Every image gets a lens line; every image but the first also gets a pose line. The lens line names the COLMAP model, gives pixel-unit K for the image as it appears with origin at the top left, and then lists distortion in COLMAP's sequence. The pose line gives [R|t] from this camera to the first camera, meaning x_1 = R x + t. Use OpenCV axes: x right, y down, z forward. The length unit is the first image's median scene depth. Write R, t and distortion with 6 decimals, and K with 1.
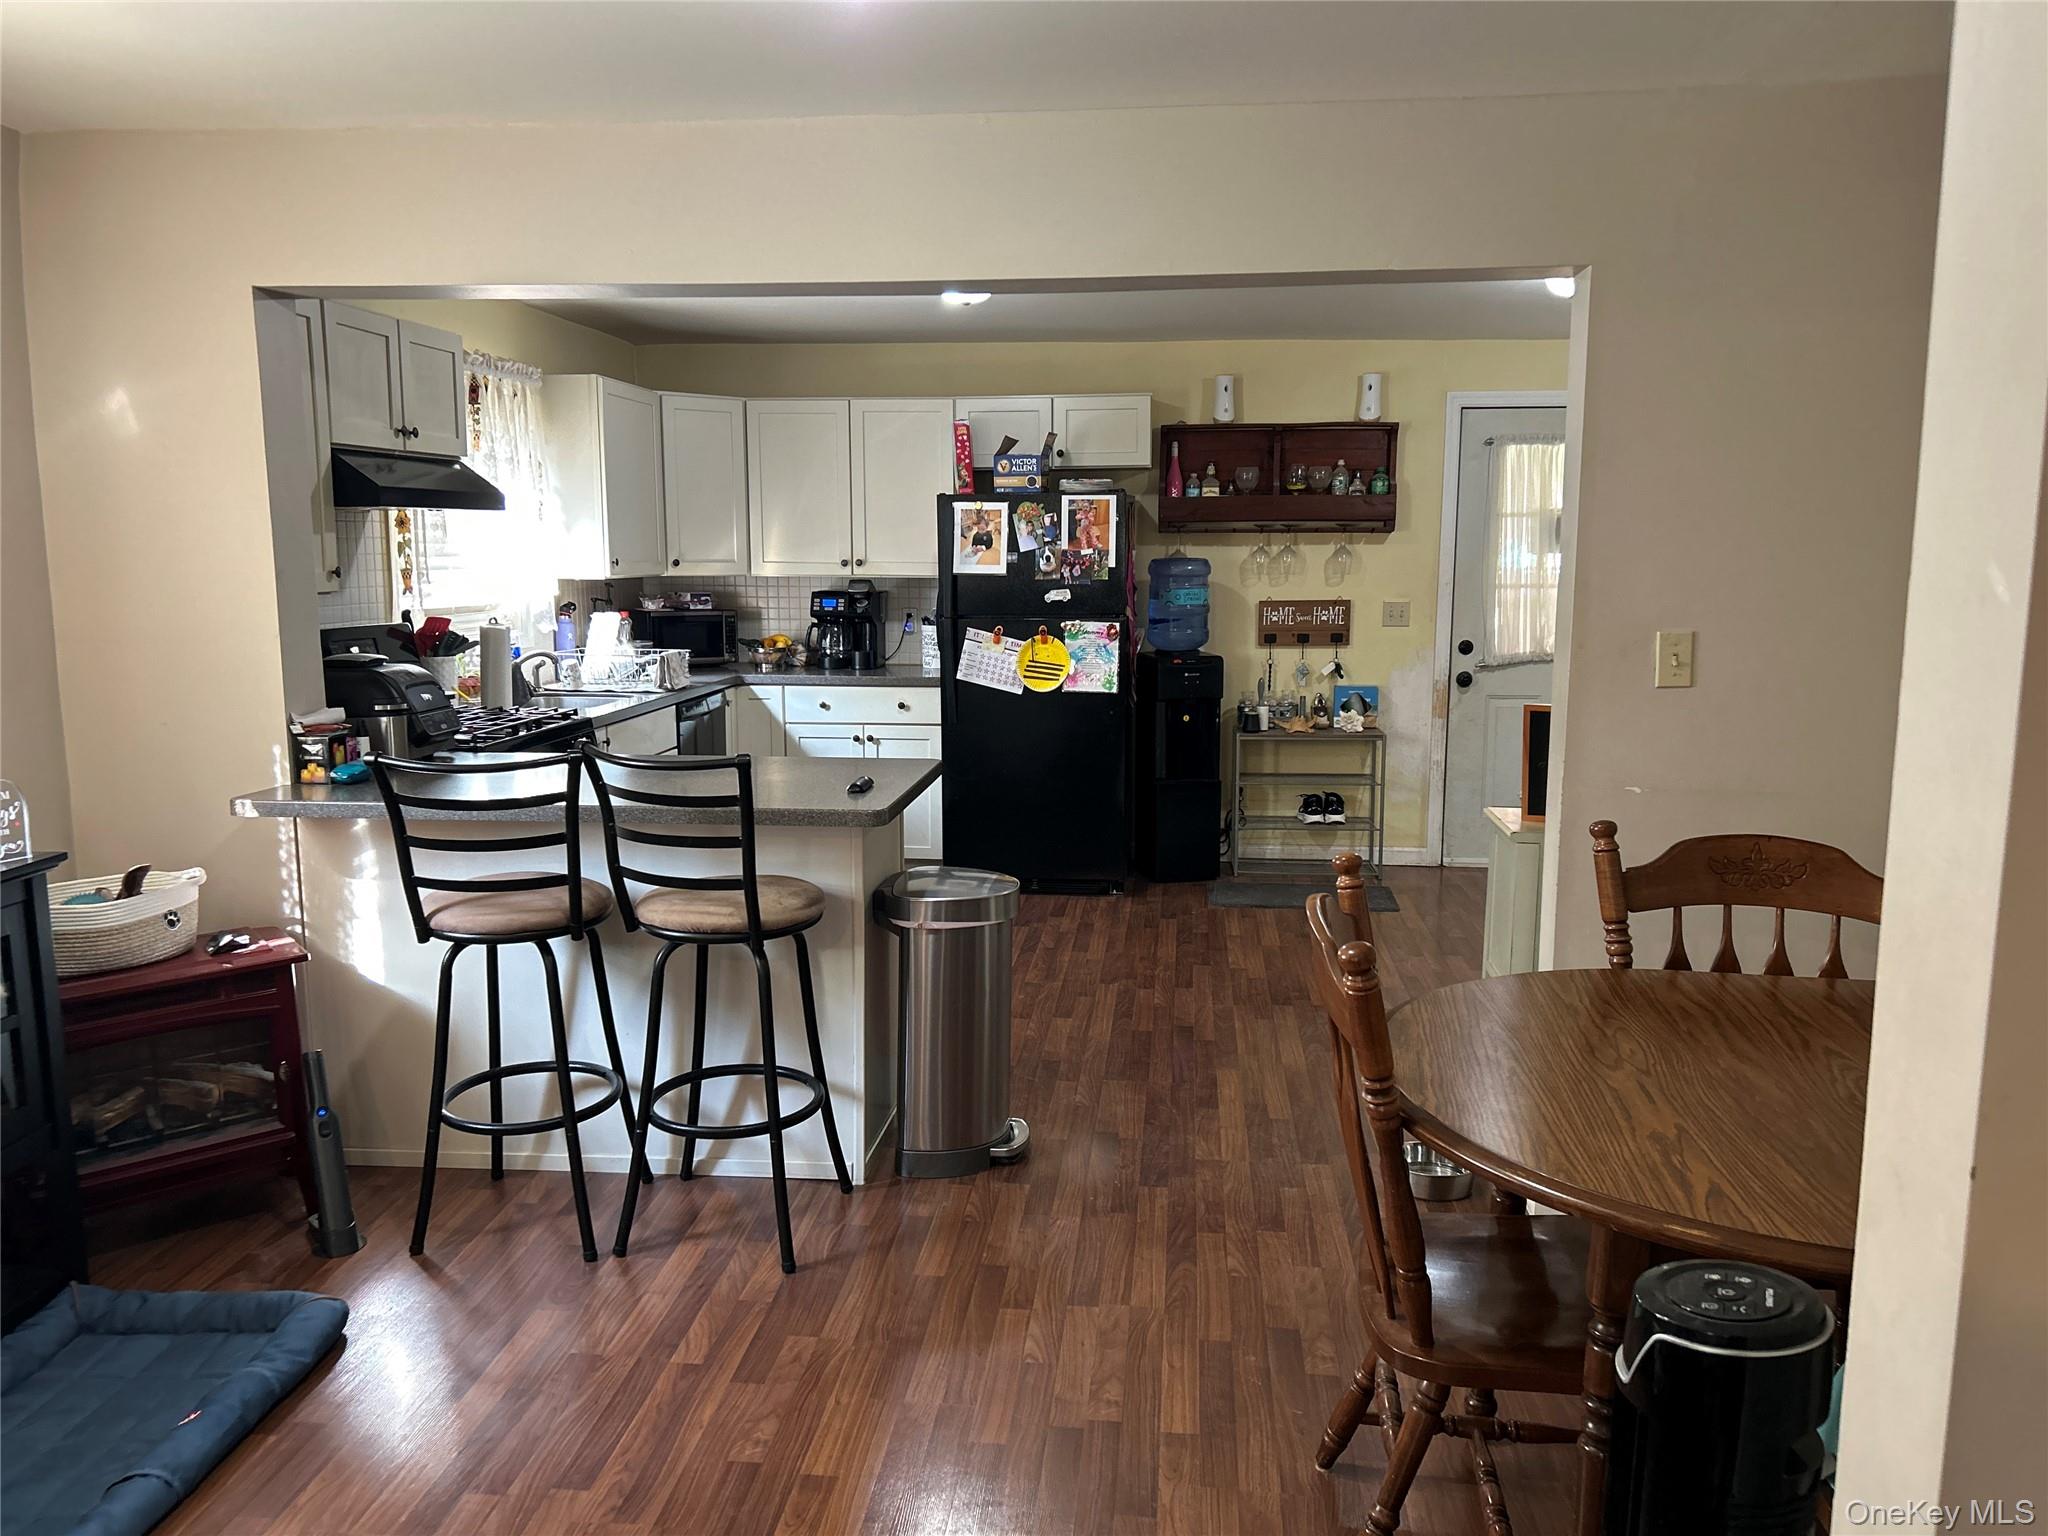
lens RADIAL K [[1543.0, 0, 1024.0], [0, 1543.0, 768.0], [0, 0, 1]] dist [0.080457, -0.129821]
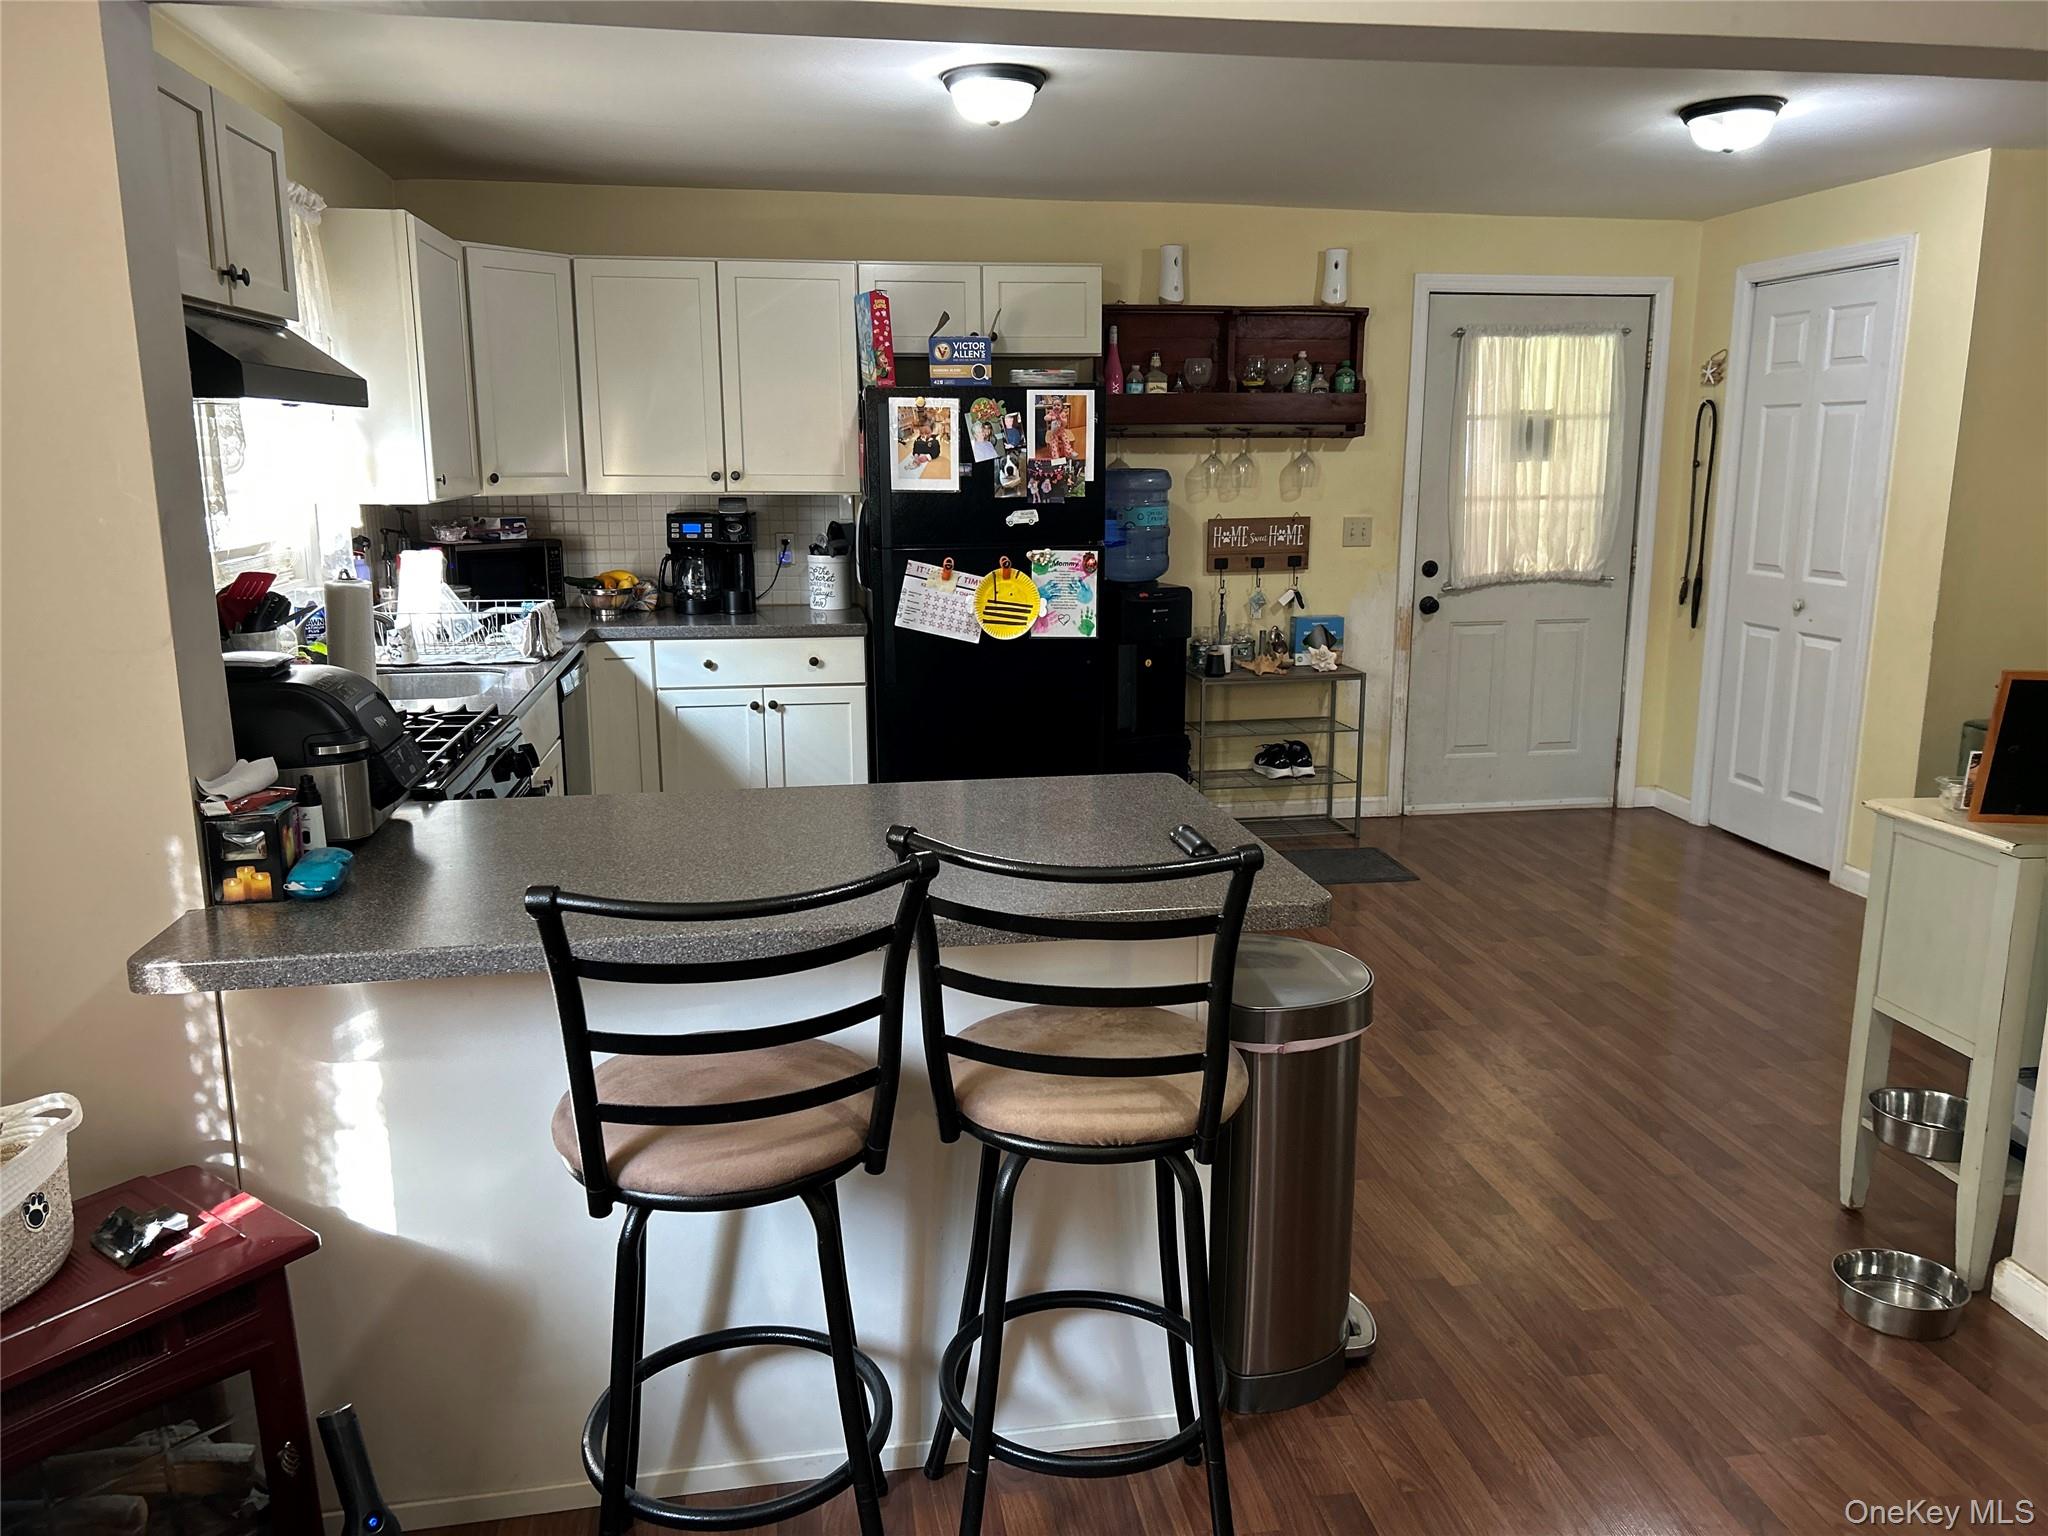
lens RADIAL K [[1529.8, 0, 1016.0], [0, 1529.8, 764.7], [0, 0, 1]] dist [0.049725, -0.061791]
pose [[0.964218, -0.055226, 0.259295, -0.190663], [0.039204, 0.997012, 0.066562, -0.037055], [-0.262196, -0.054015, 0.963502, 0.231550]]
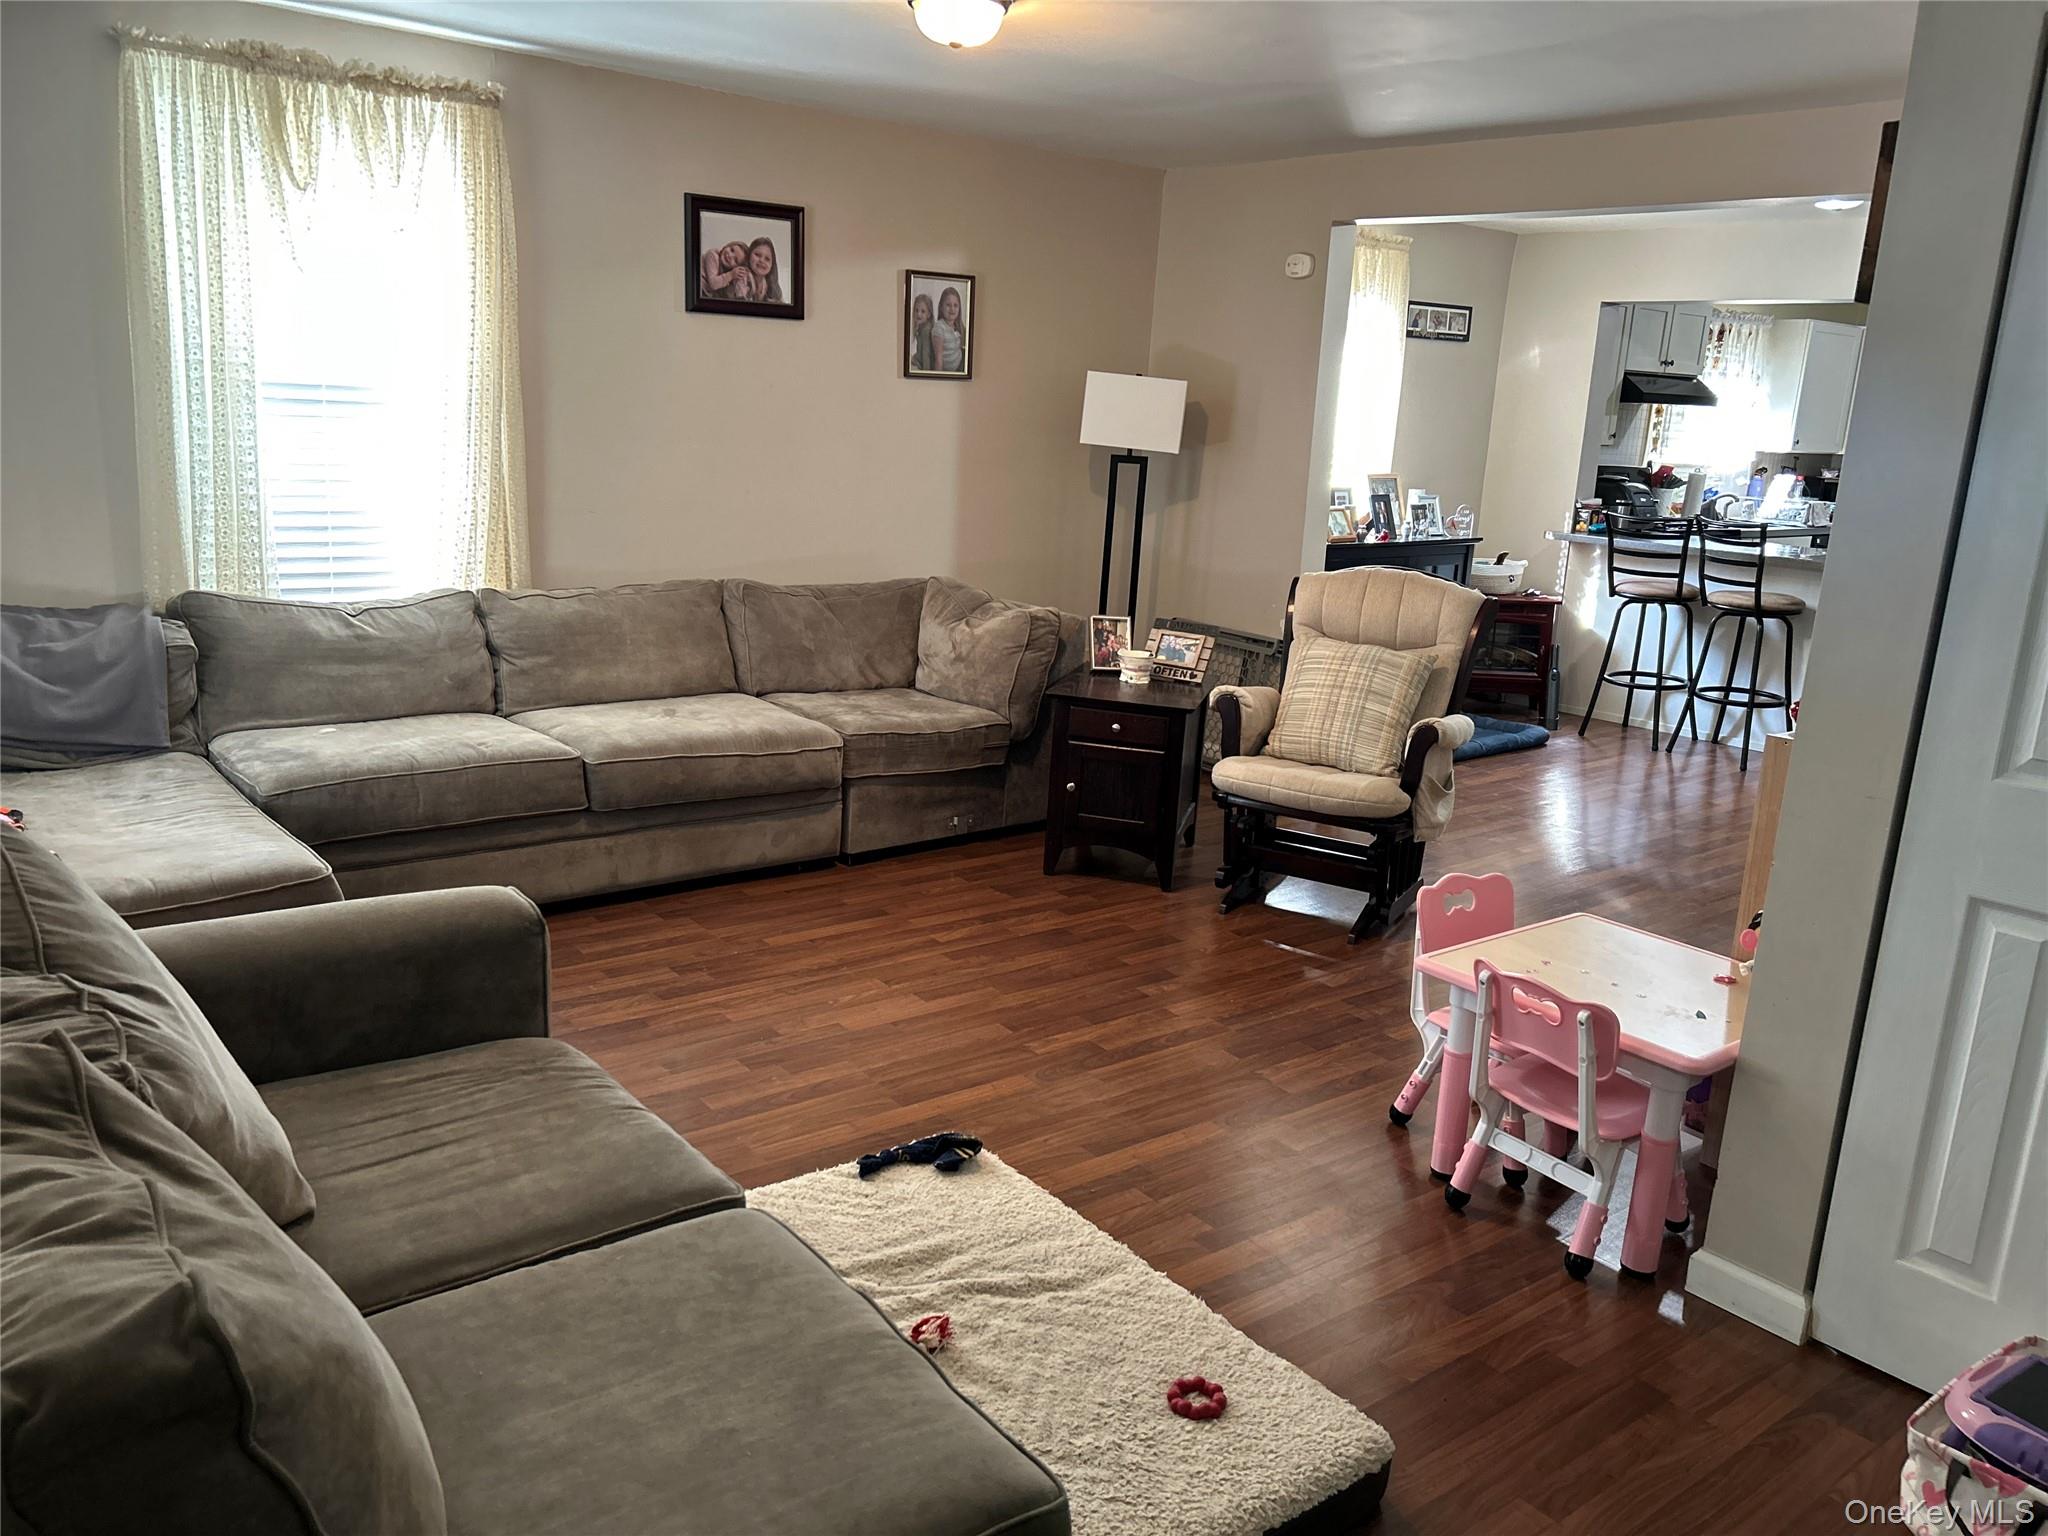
lens RADIAL K [[1543.0, 0, 1024.0], [0, 1543.0, 768.0], [0, 0, 1]] dist [0.080457, -0.129821]
pose [[0.703969, 0.204273, -0.680221, 0.311260], [-0.154163, 0.978860, 0.134411, 0.091655], [0.693298, 0.010244, 0.720579, -0.631063]]
